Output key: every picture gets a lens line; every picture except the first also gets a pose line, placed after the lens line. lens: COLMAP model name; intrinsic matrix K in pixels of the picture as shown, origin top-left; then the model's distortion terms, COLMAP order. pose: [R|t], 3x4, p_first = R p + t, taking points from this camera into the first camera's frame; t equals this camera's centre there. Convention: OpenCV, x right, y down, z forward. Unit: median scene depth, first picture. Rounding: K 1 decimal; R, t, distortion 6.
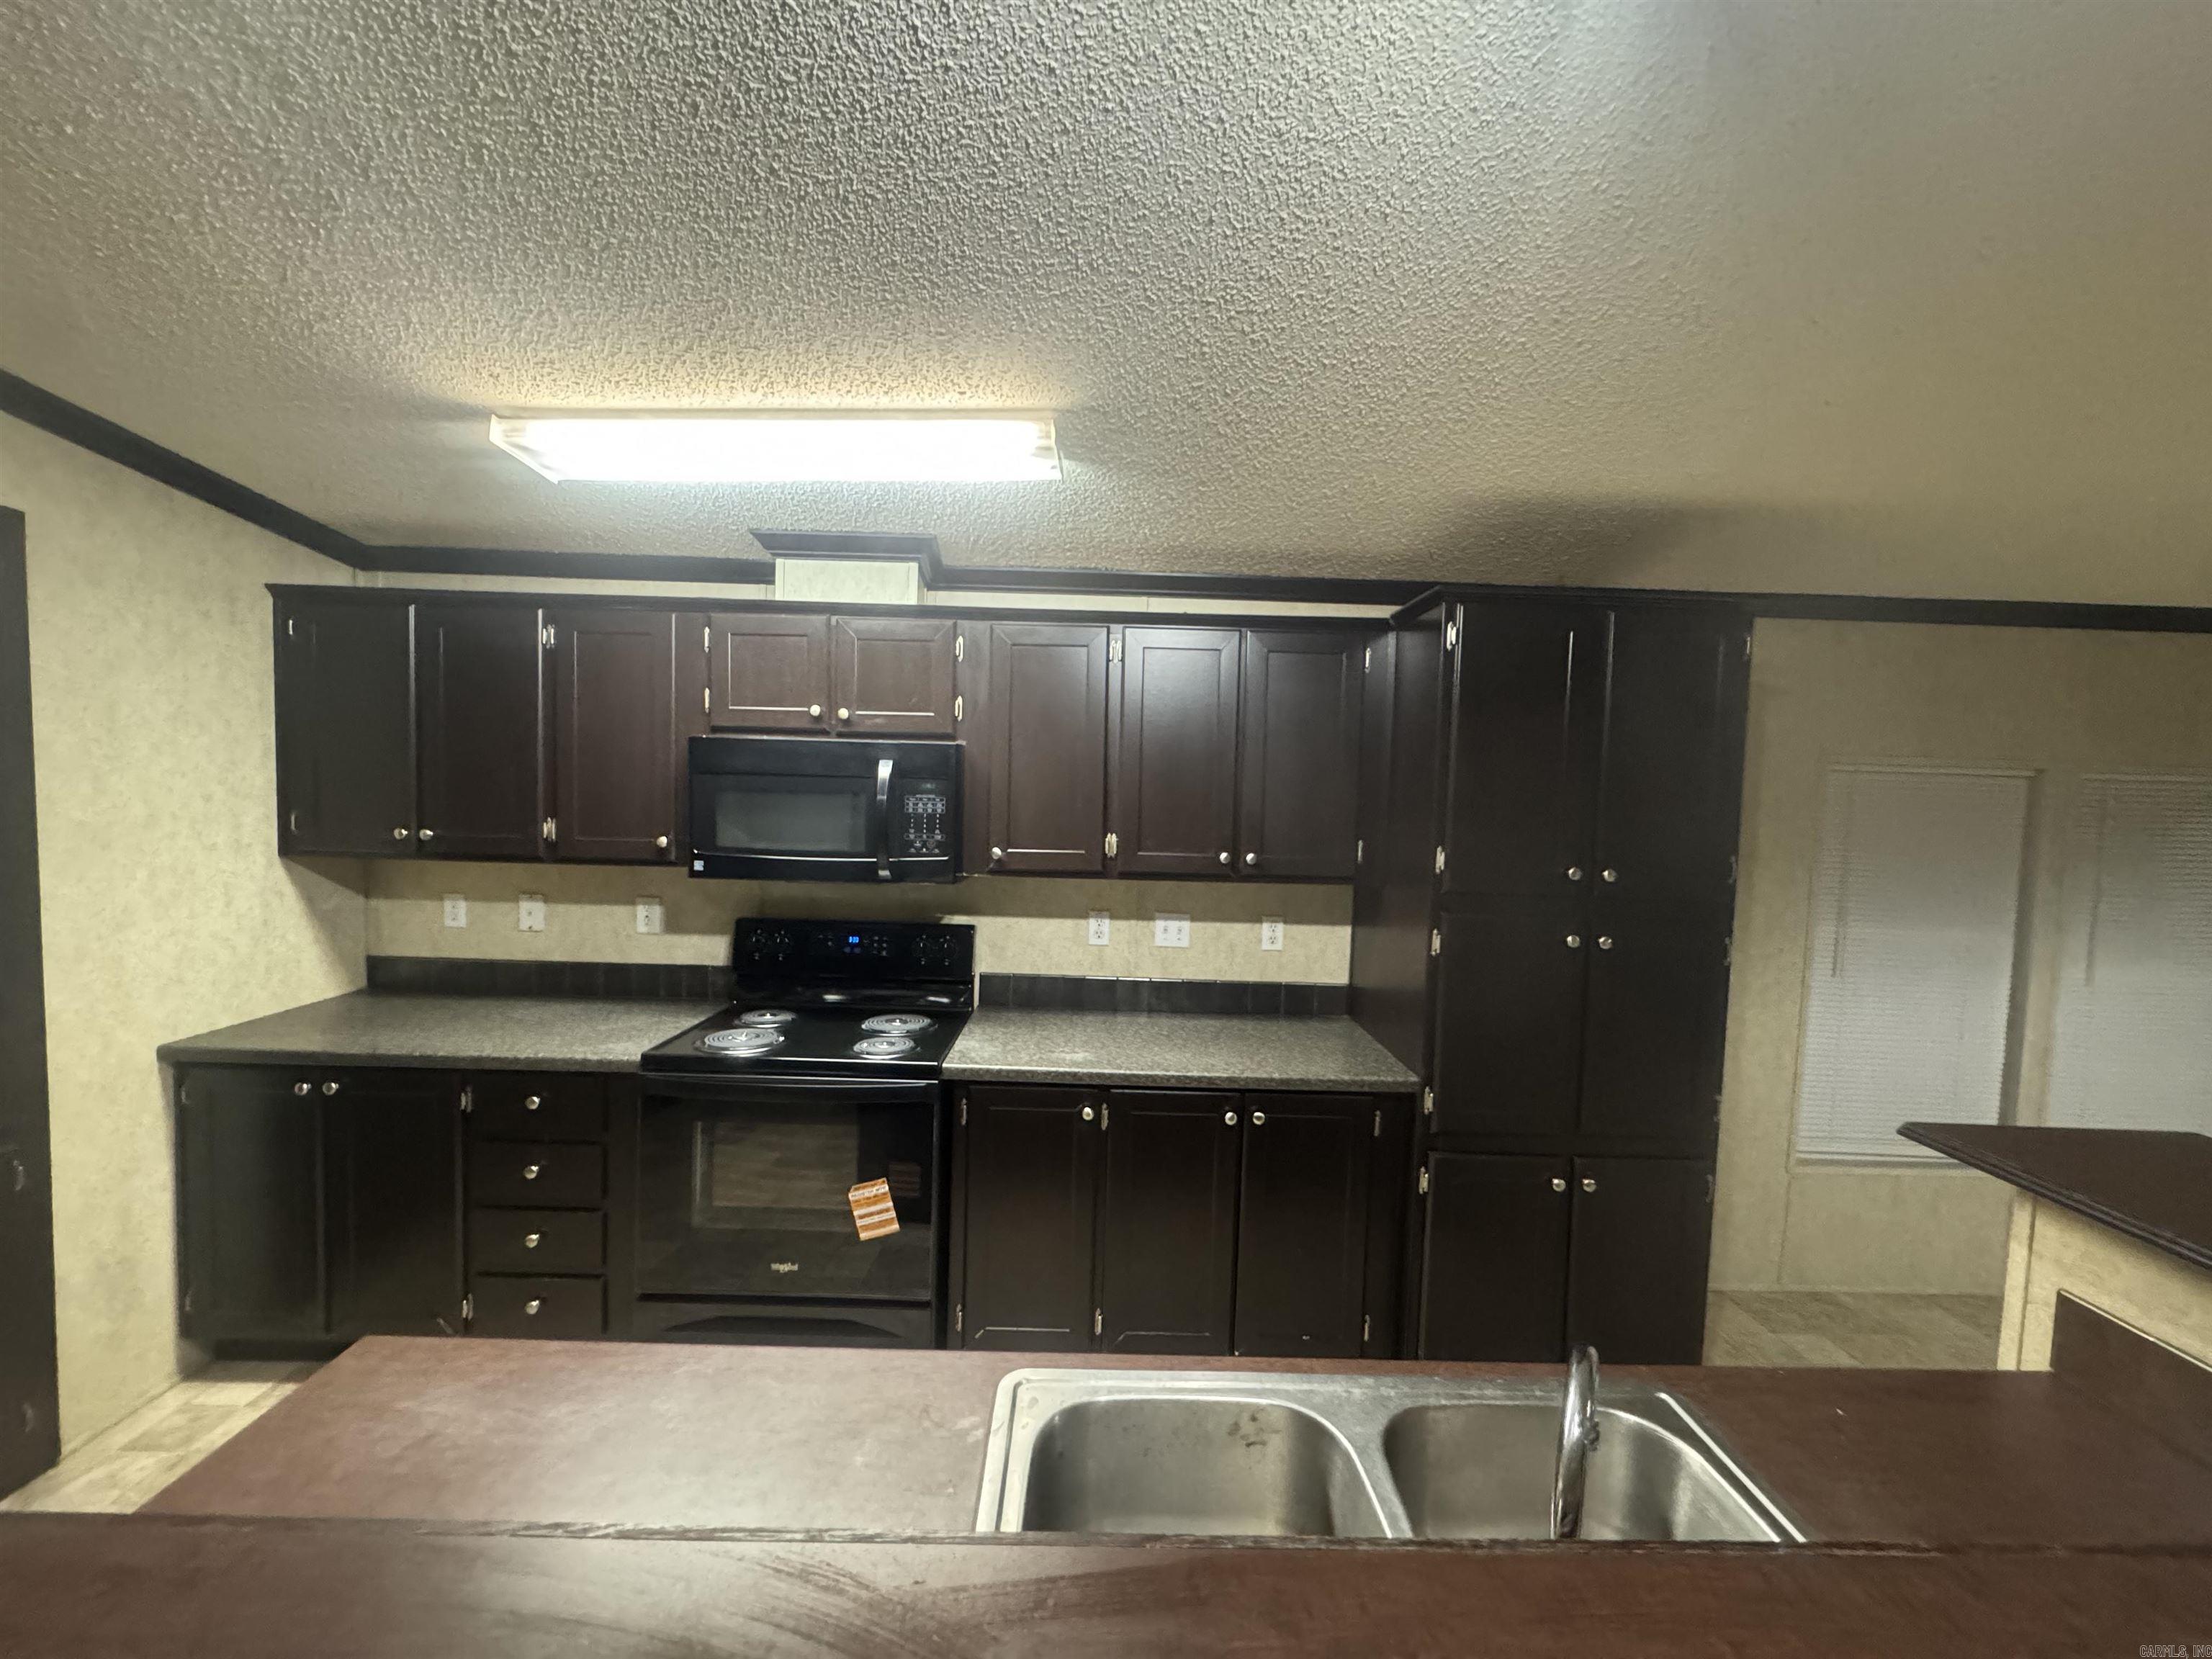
lens RADIAL K [[872.0, 0, 1102.8], [0, 872.0, 836.9], [0, 0, 1]] dist [-0.001889, 0.000532]
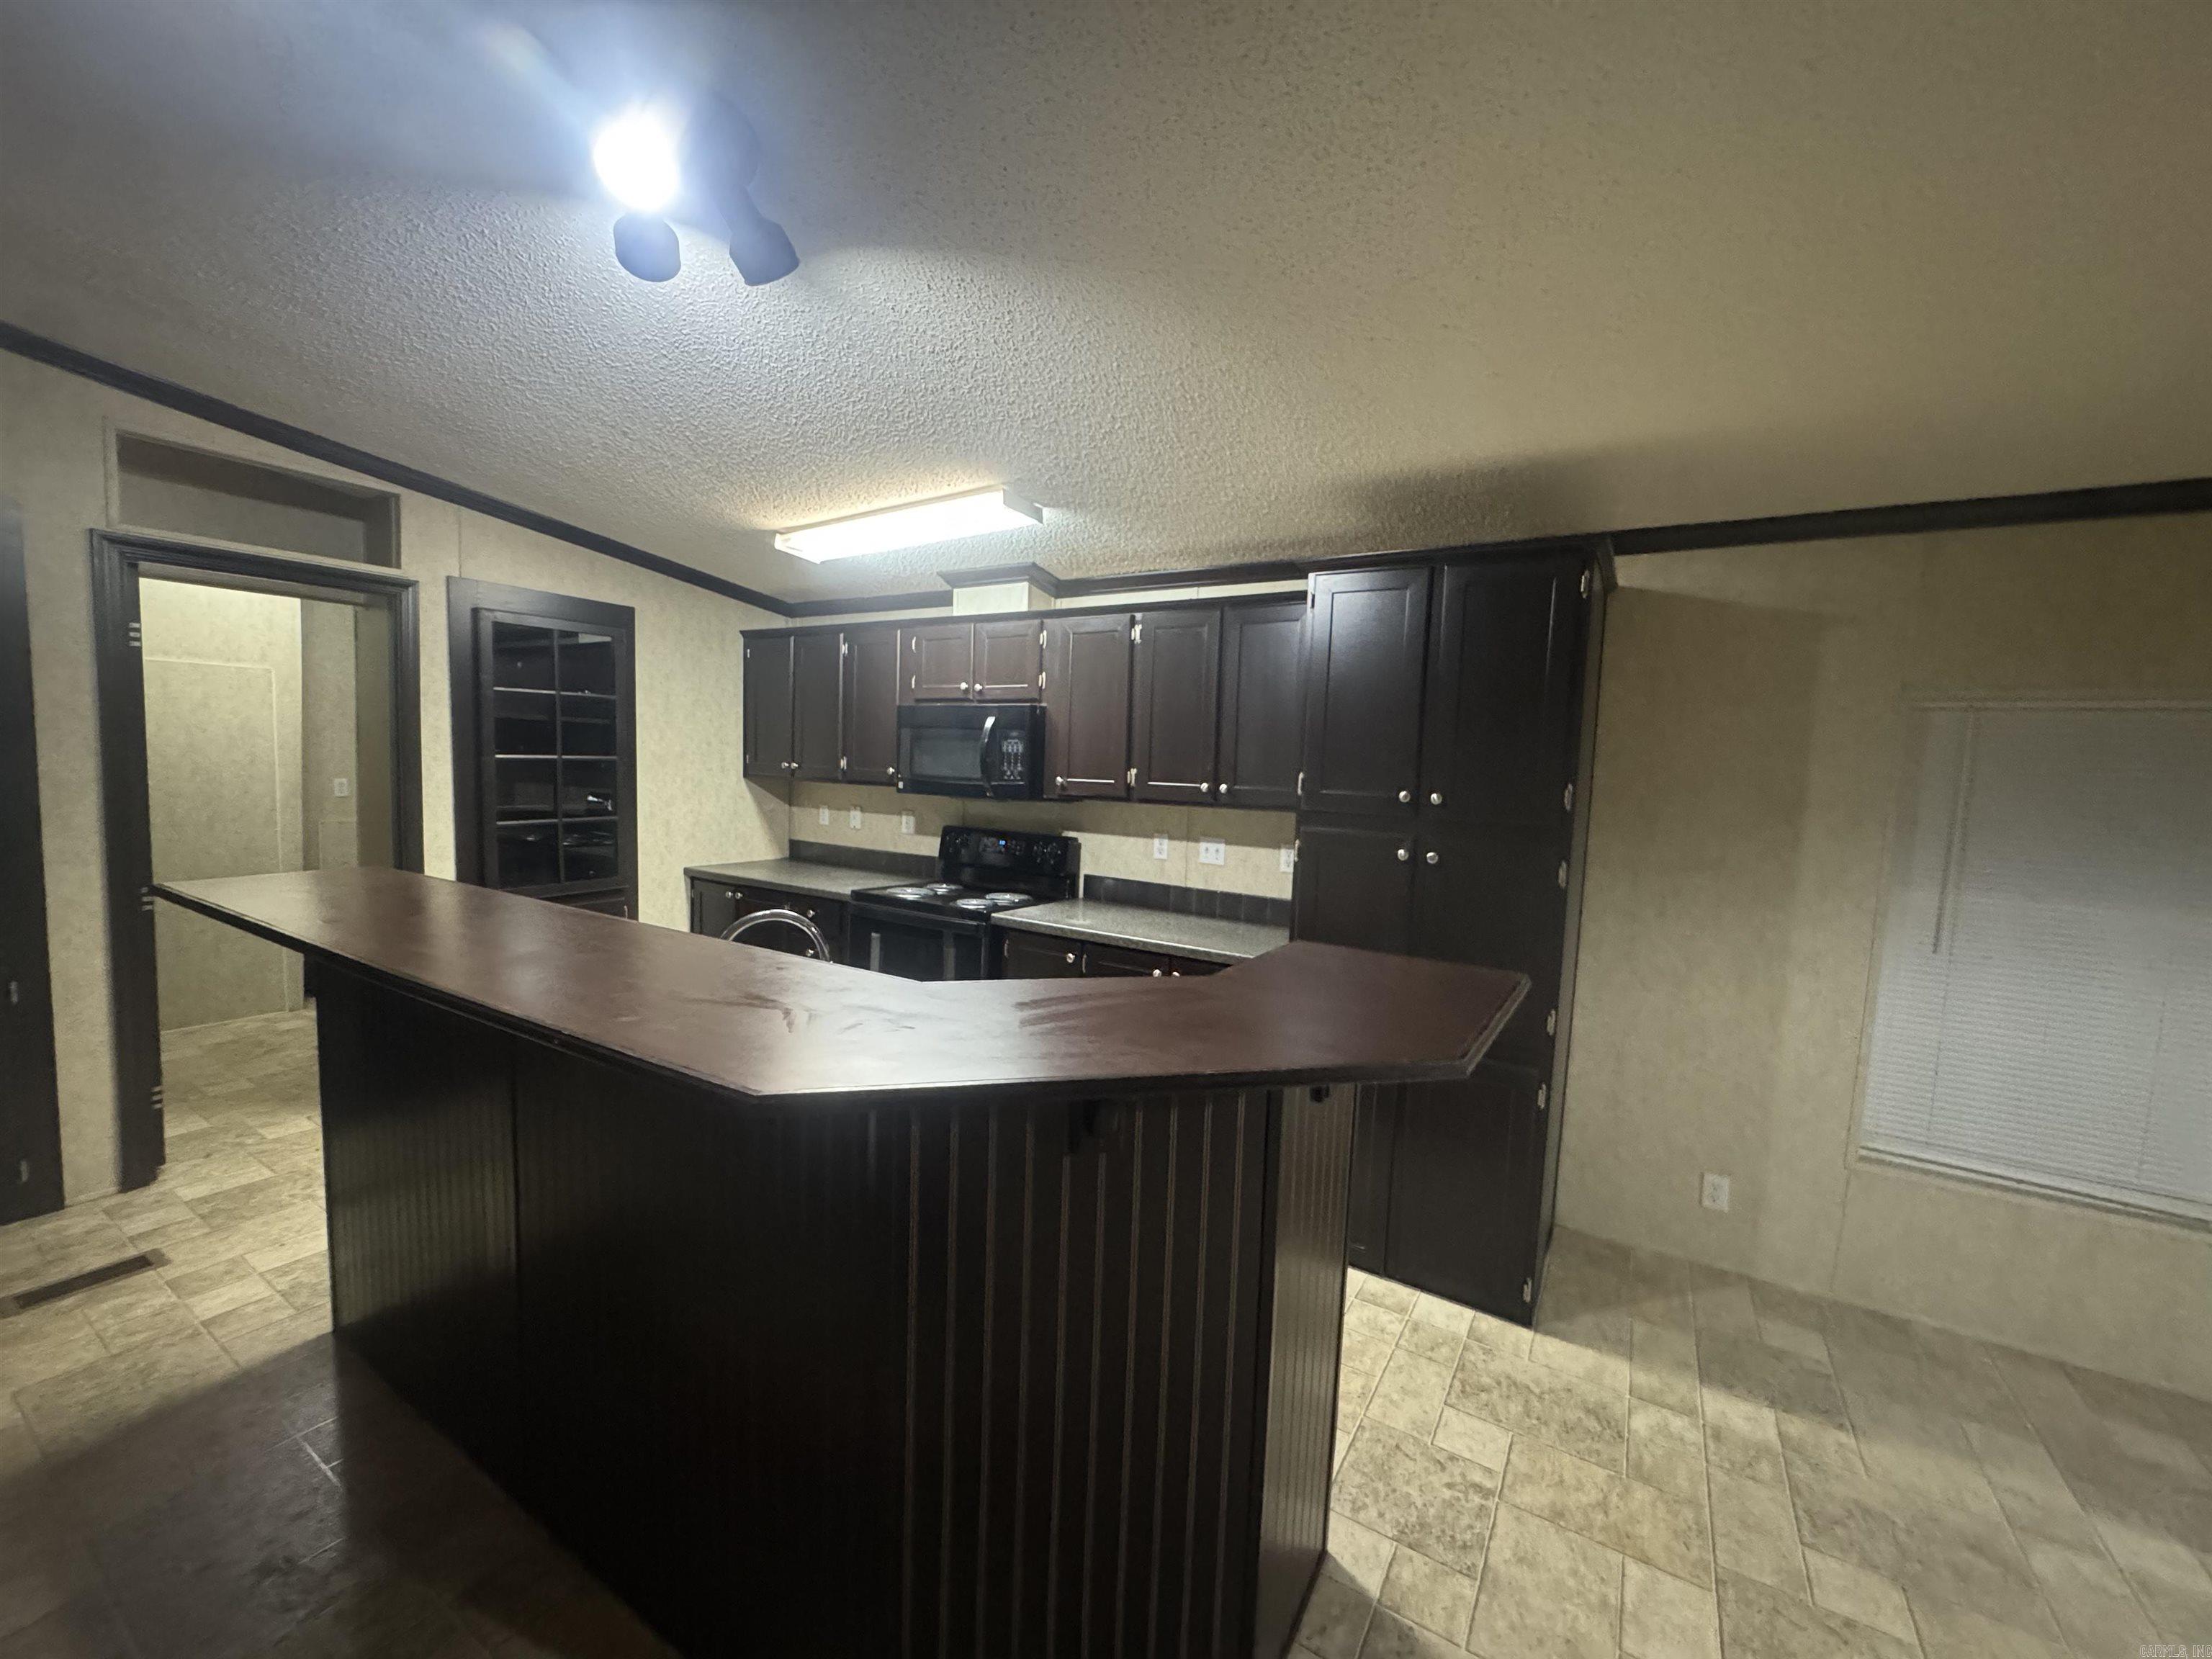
lens RADIAL K [[872.0, 0, 1120.4], [0, 872.0, 834.4], [0, 0, 1]] dist [-0.001889, 0.000532]
pose [[0.851998, 0.046120, -0.521509, 0.705783], [-0.042480, 0.998918, 0.018941, 0.073843], [0.521818, 0.006016, 0.853036, -0.161252]]
